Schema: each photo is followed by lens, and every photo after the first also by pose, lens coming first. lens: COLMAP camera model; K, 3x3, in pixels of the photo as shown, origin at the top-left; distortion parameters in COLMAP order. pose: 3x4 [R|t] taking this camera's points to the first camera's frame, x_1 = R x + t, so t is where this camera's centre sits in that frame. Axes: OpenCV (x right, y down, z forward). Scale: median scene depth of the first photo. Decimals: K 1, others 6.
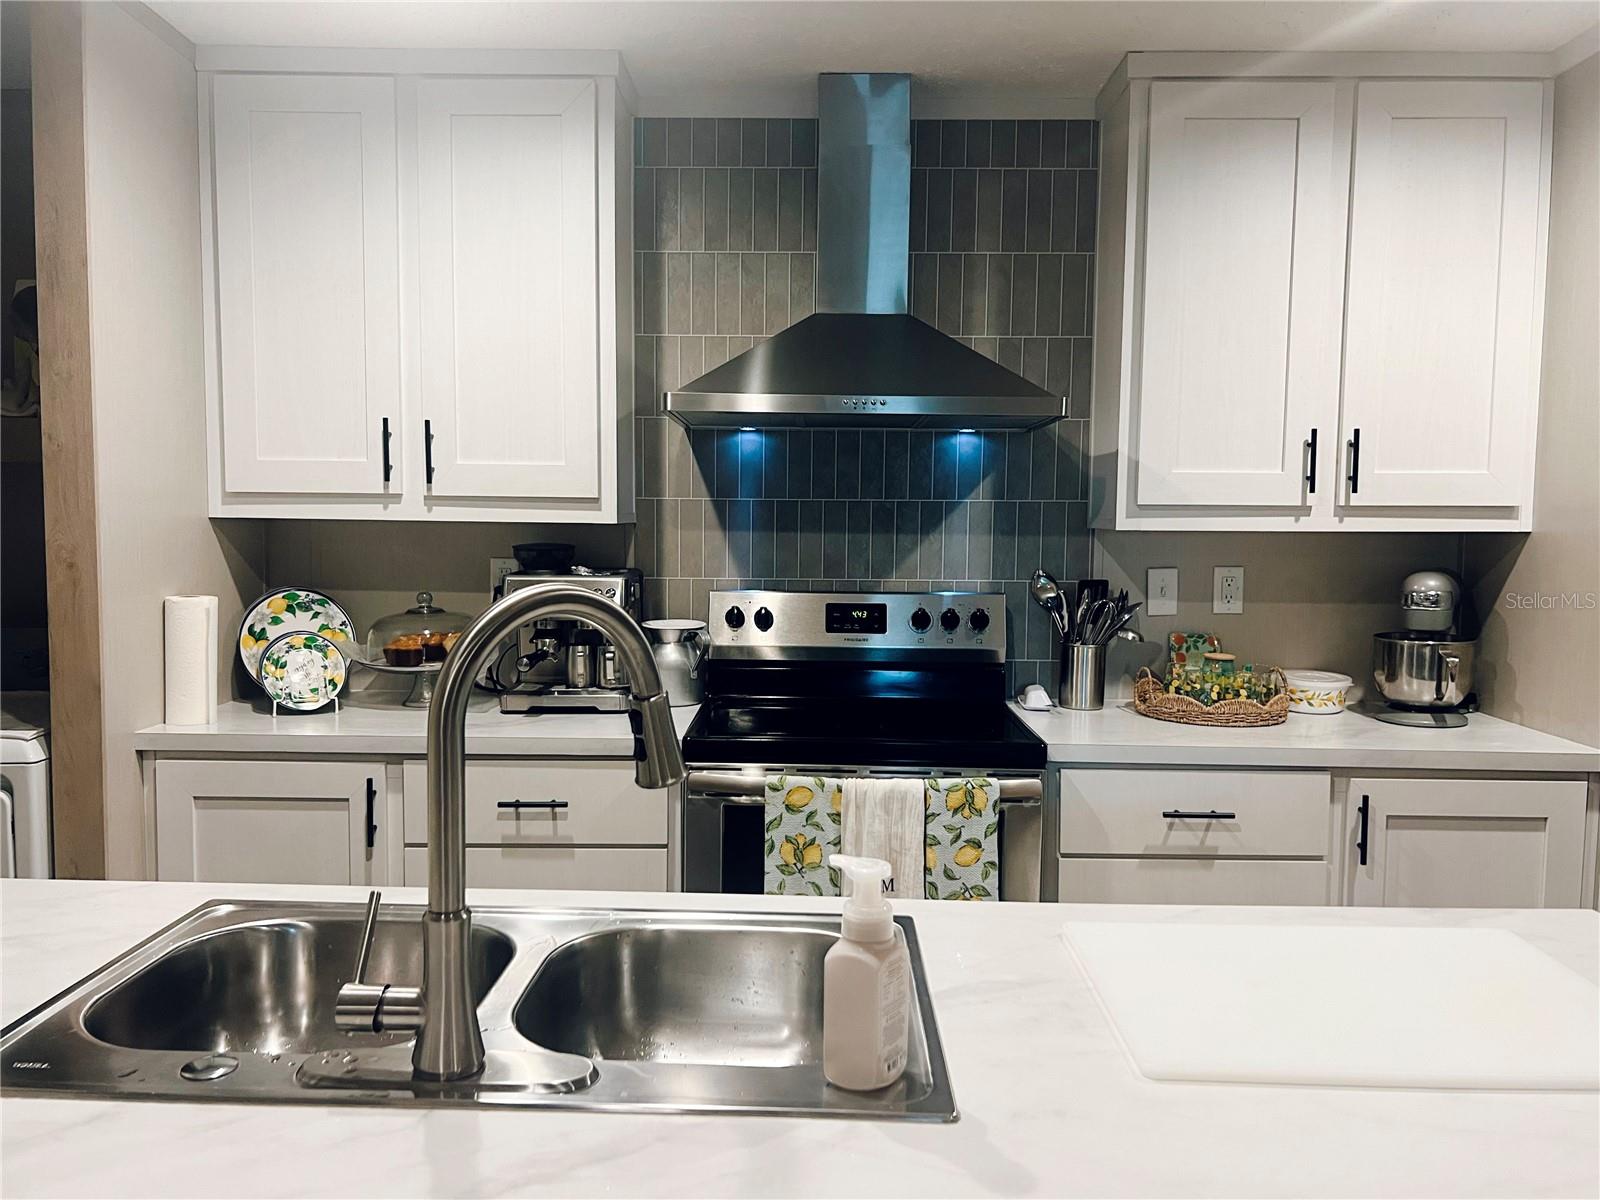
lens RADIAL K [[1198.7, 0, 800.0], [0, 1198.7, 600.0], [0, 0, 1]] dist [0.060359, -0.098306]
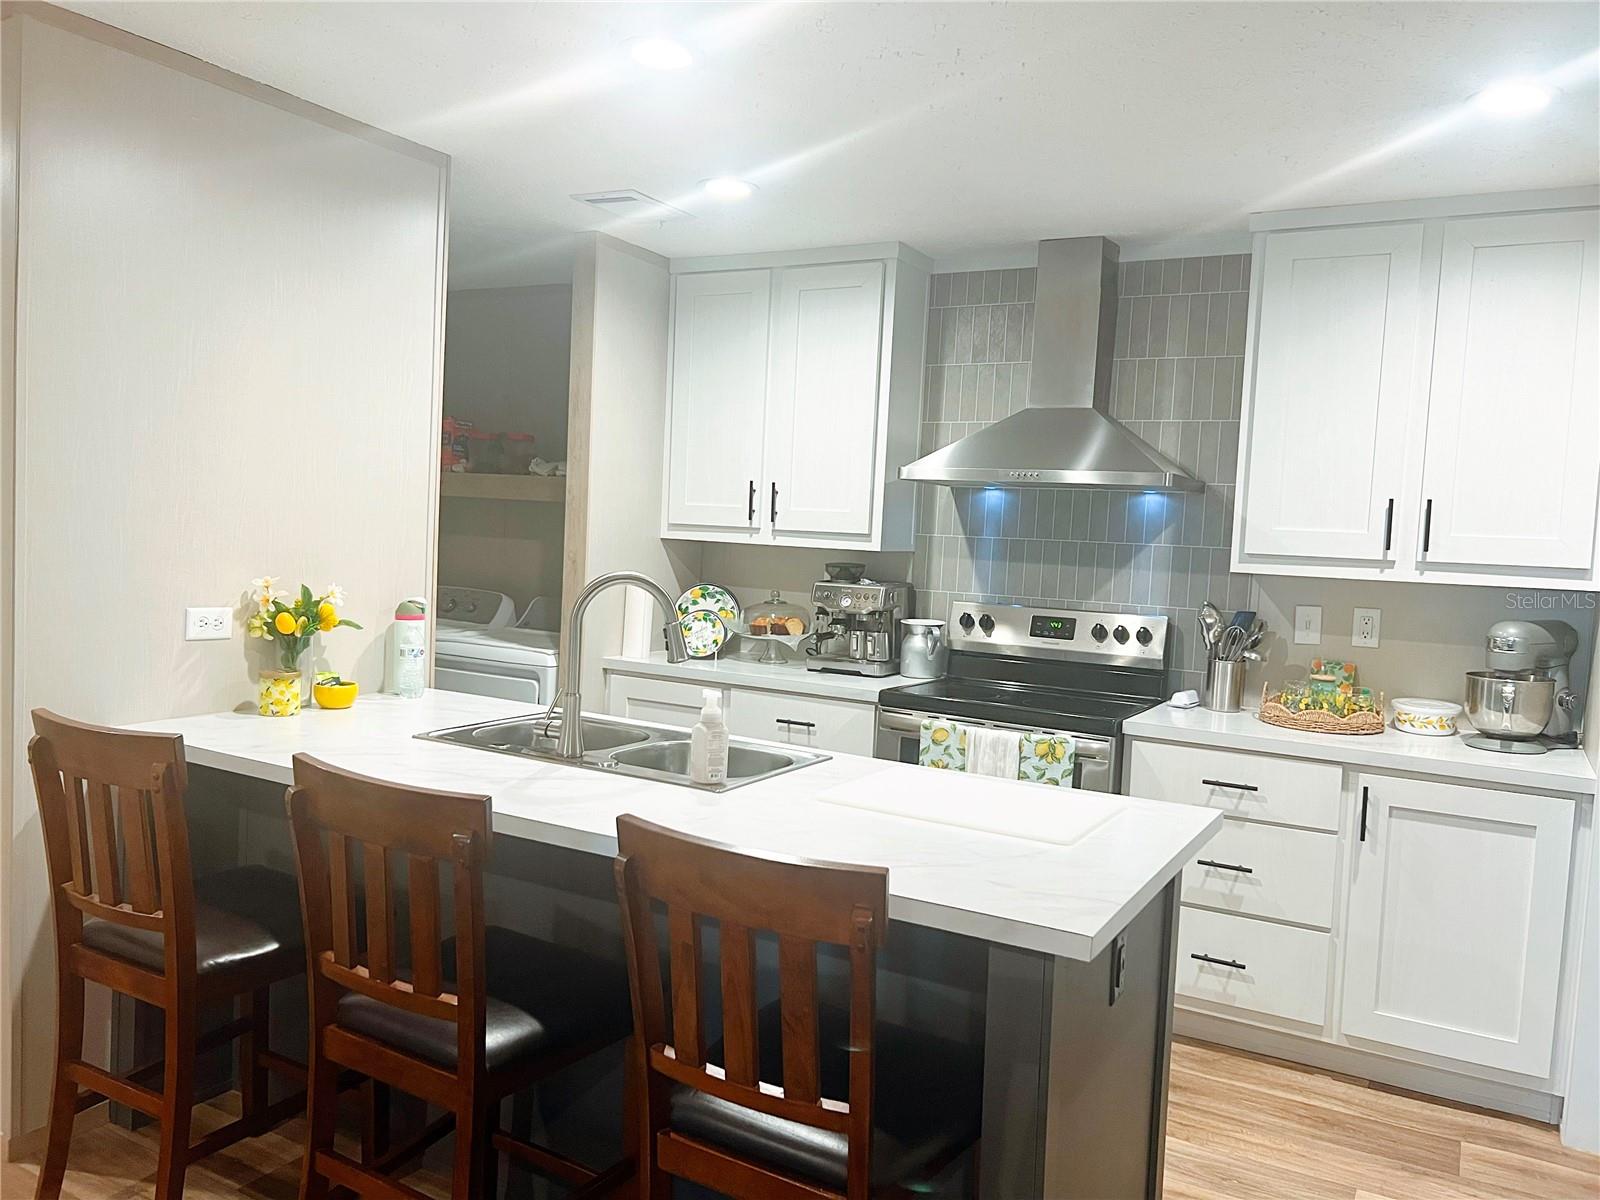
lens RADIAL K [[1210.4, 0, 800.0], [0, 1210.4, 600.0], [0, 0, 1]] dist [0.007354, -0.005126]
pose [[0.876046, 0.060183, -0.478457, 0.486473], [-0.070048, 0.997540, -0.002781, 0.008469], [0.477112, 0.035951, 0.878107, -0.377483]]
